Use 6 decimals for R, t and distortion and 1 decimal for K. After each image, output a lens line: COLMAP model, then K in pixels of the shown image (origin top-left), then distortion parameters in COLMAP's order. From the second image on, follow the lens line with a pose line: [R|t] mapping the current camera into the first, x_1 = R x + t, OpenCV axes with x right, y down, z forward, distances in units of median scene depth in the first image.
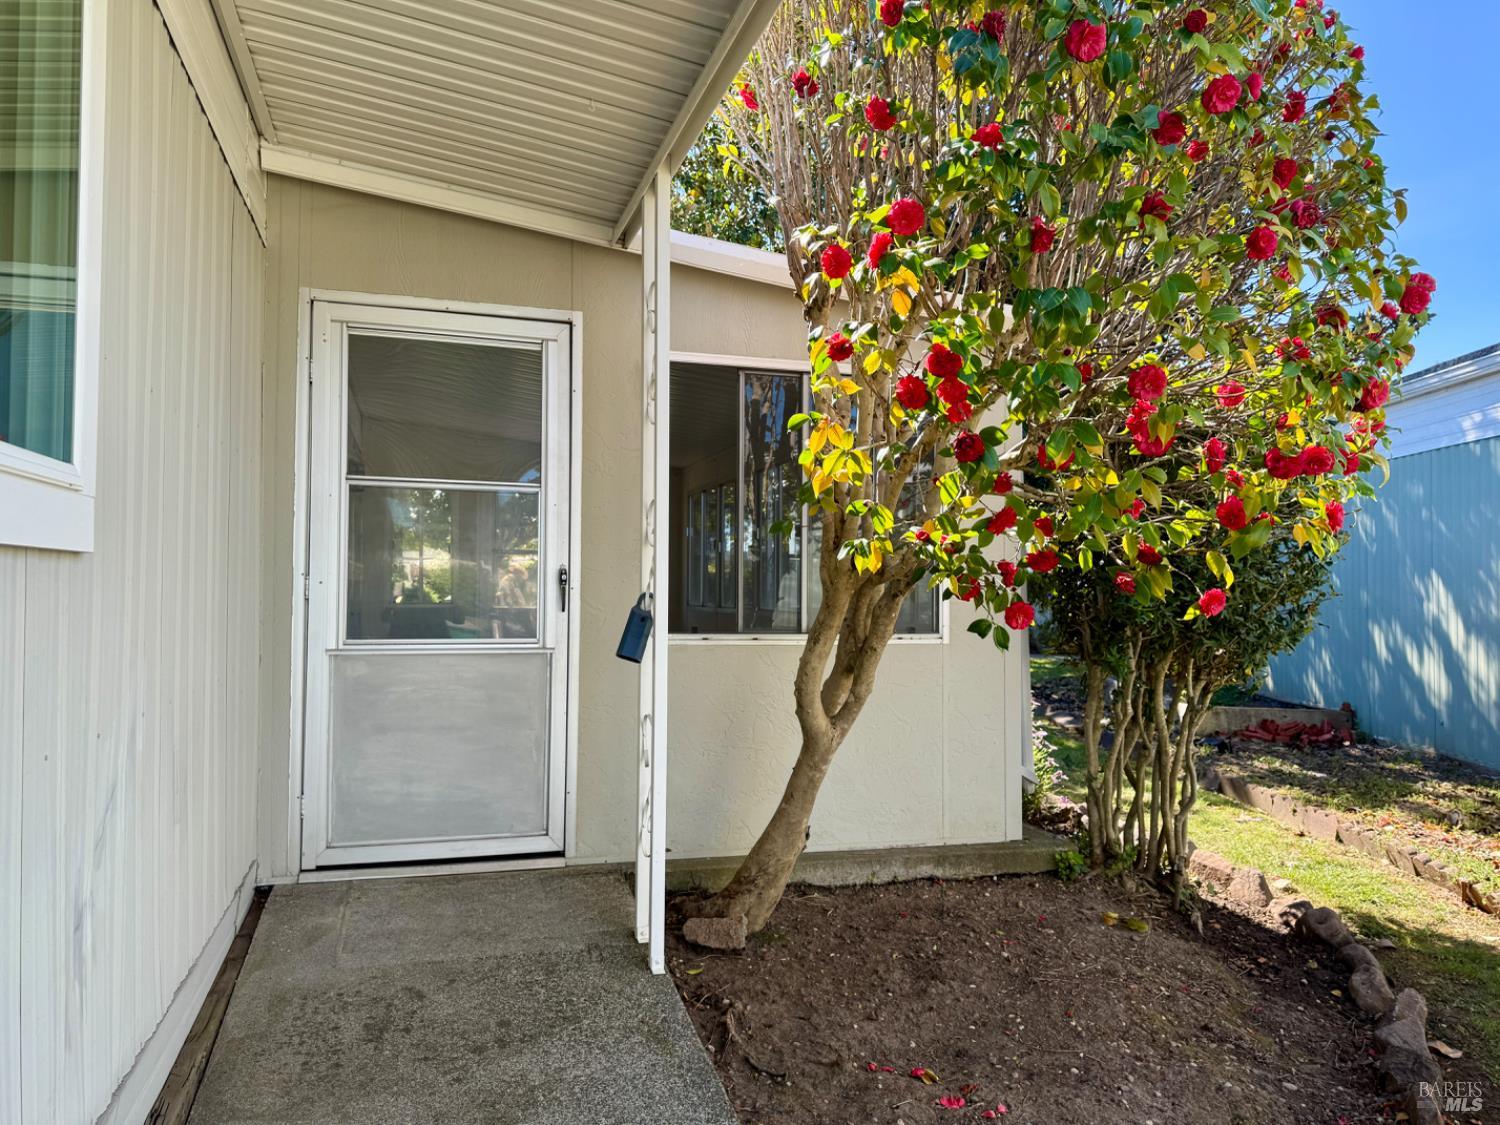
lens RADIAL K [[1081.6, 0, 770.8], [0, 1081.6, 564.5], [0, 0, 1]] dist [0.073065, -0.081189]
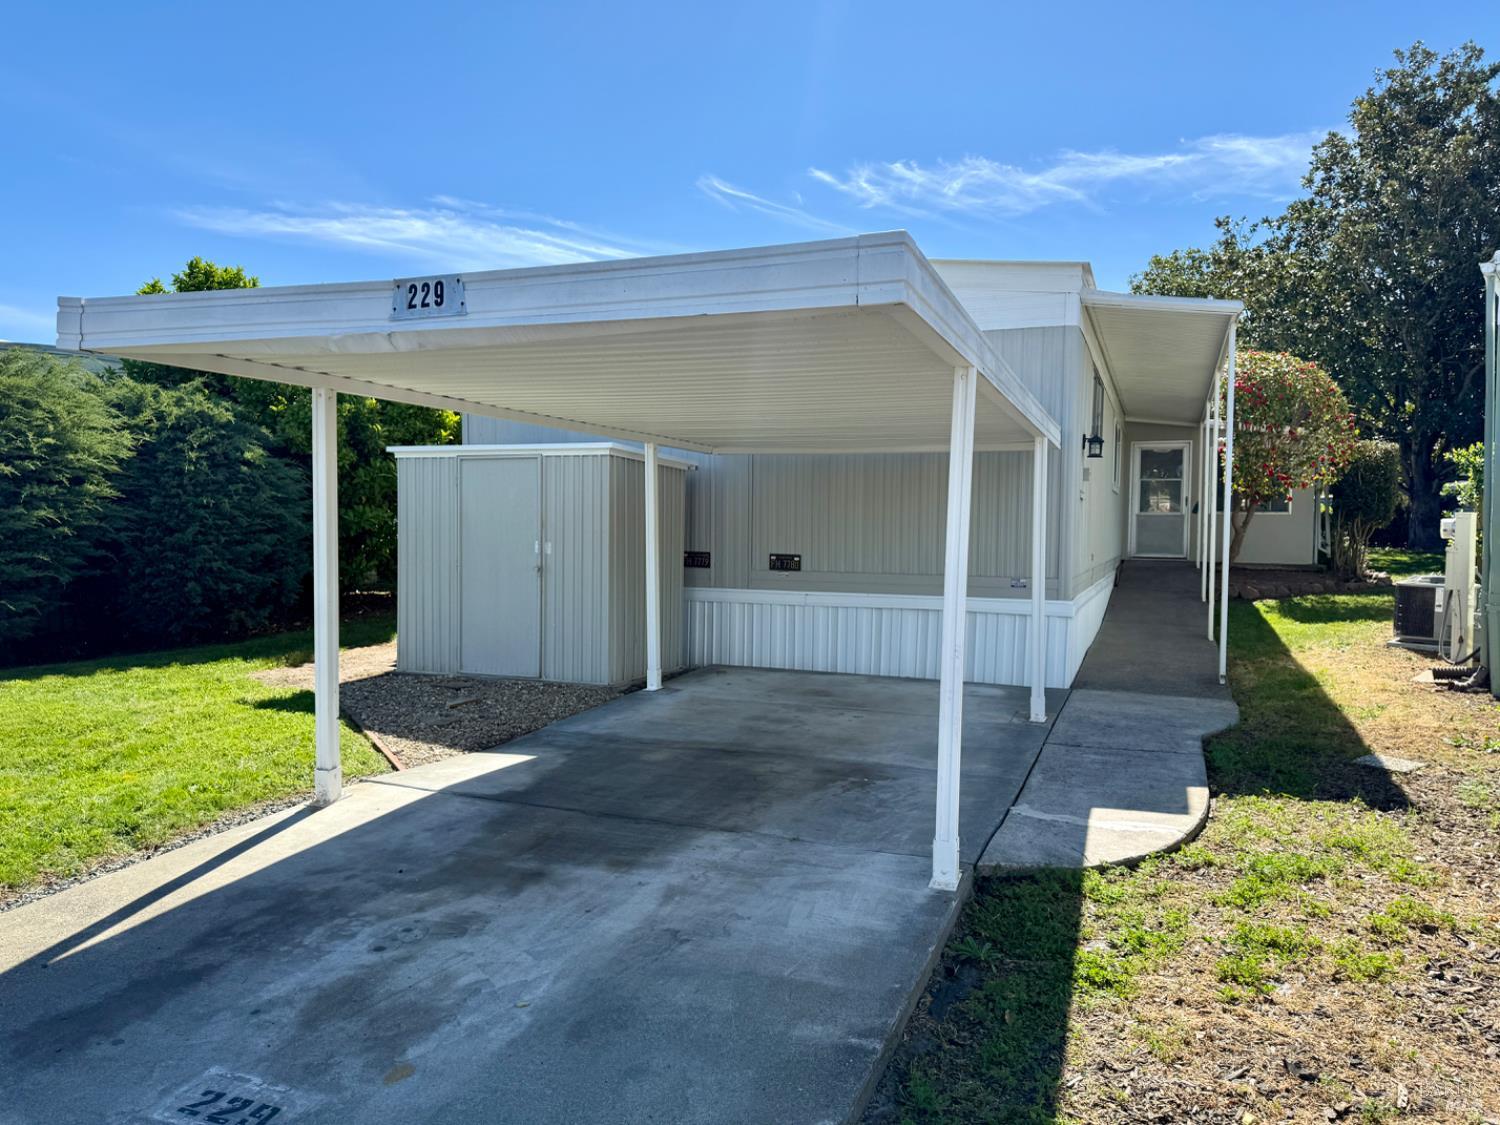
lens RADIAL K [[1081.9, 0, 751.9], [0, 1081.9, 578.1], [0, 0, 1]] dist [0.080241, -0.099543]
pose [[0.775503, 0.030752, -0.630594, 1.346186], [0.010700, 0.998029, 0.061829, 0.041936], [0.631253, -0.054695, 0.773646, -3.862115]]
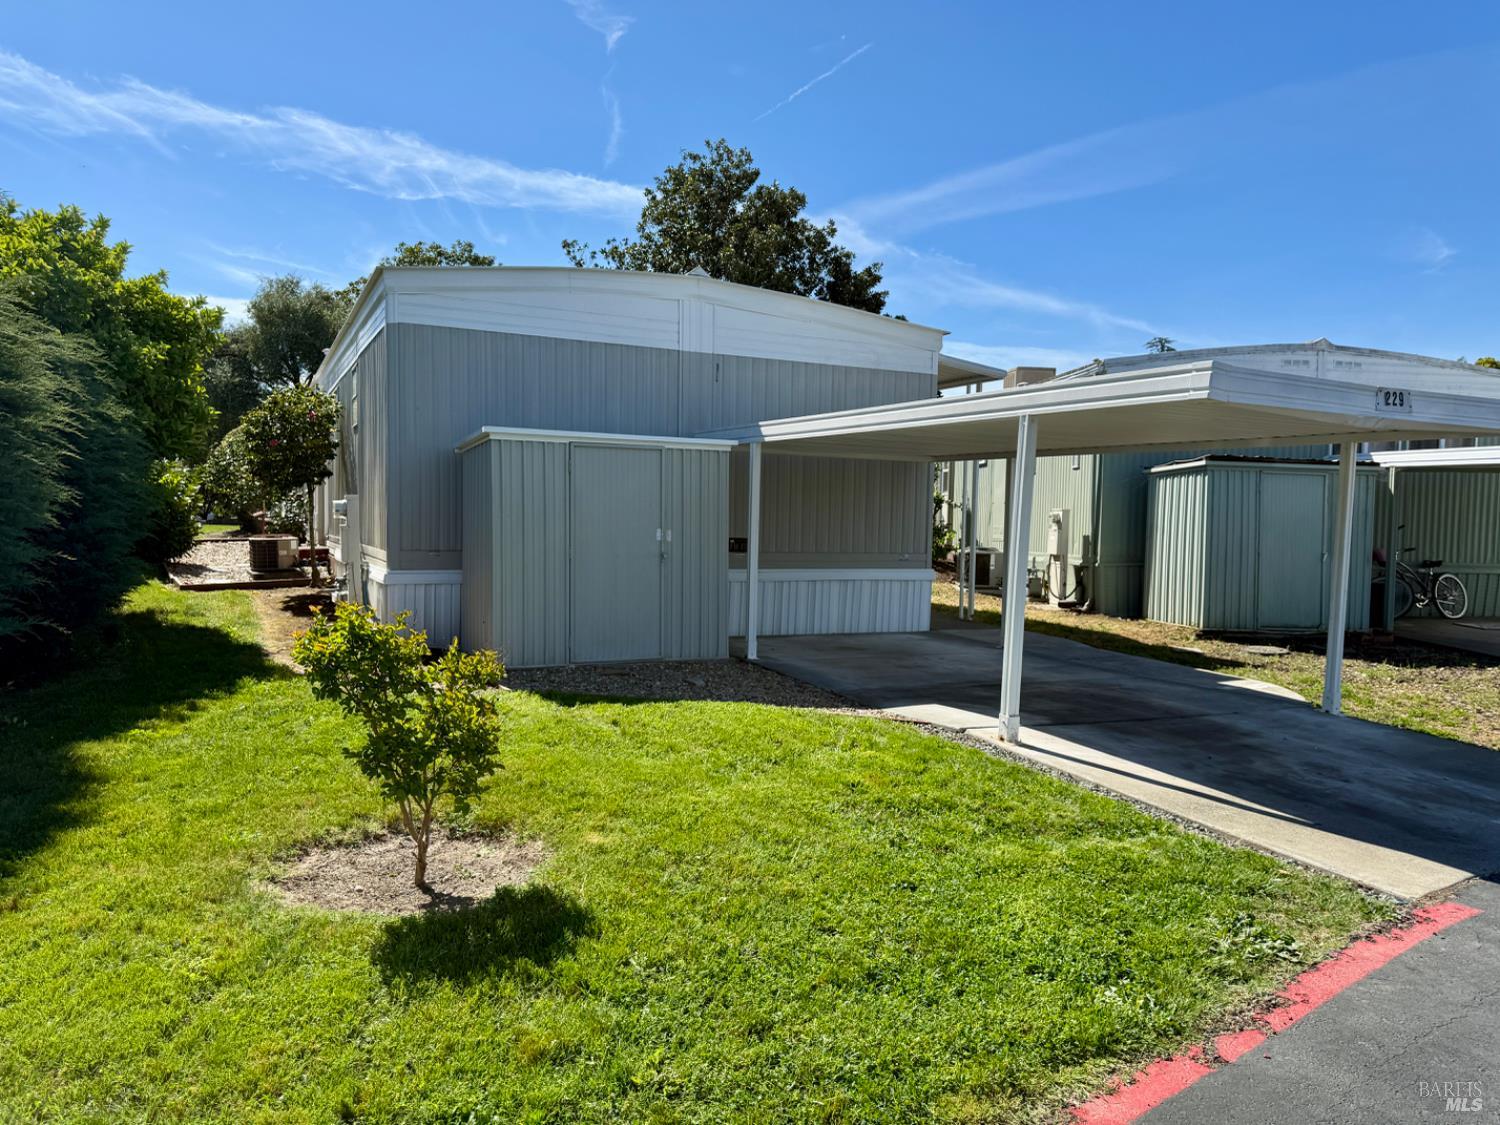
lens RADIAL K [[1081.6, 0, 770.8], [0, 1081.6, 564.5], [0, 0, 1]] dist [0.073065, -0.081189]
pose [[0.986882, 0.004729, 0.161377, -0.649962], [-0.016559, 0.997264, 0.072041, 0.001299], [-0.160595, -0.073768, 0.984260, -4.796201]]
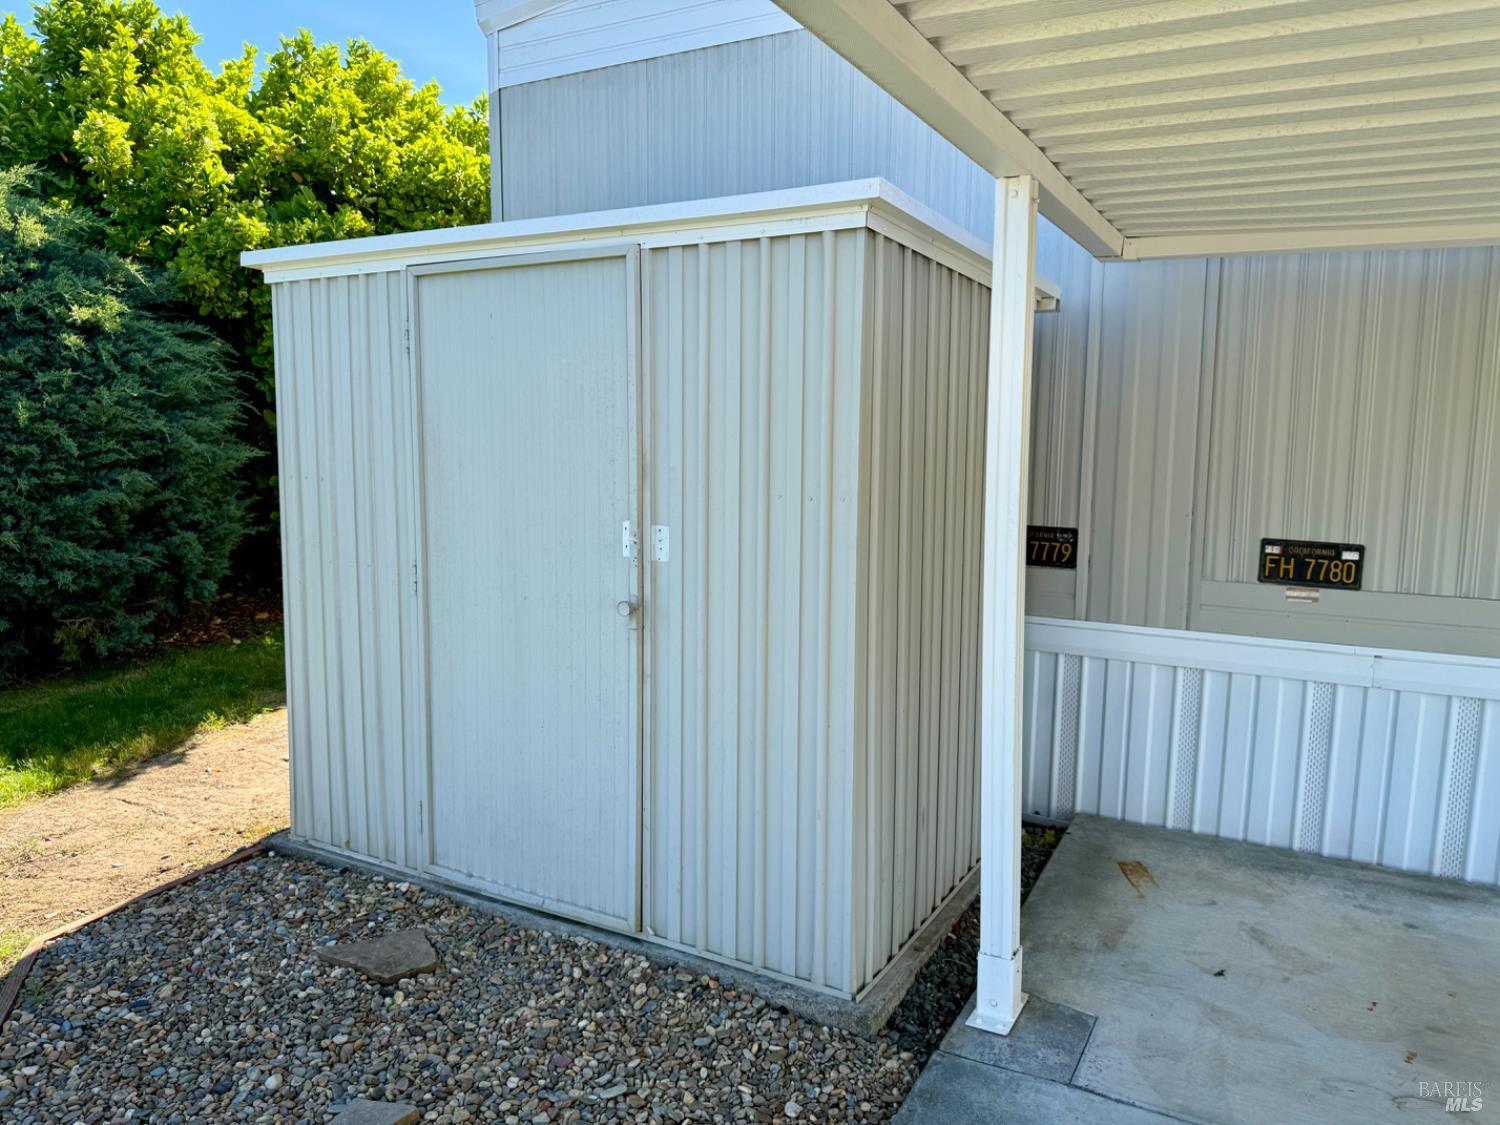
lens RADIAL K [[1086.3, 0, 780.7], [0, 1086.3, 561.2], [0, 0, 1]] dist [0.088409, -0.151616]
pose [[0.706421, 0.081189, -0.703120, 0.103491], [0.013213, 0.991714, 0.127788, 0.035024], [0.707669, -0.099562, 0.699494, -2.783600]]
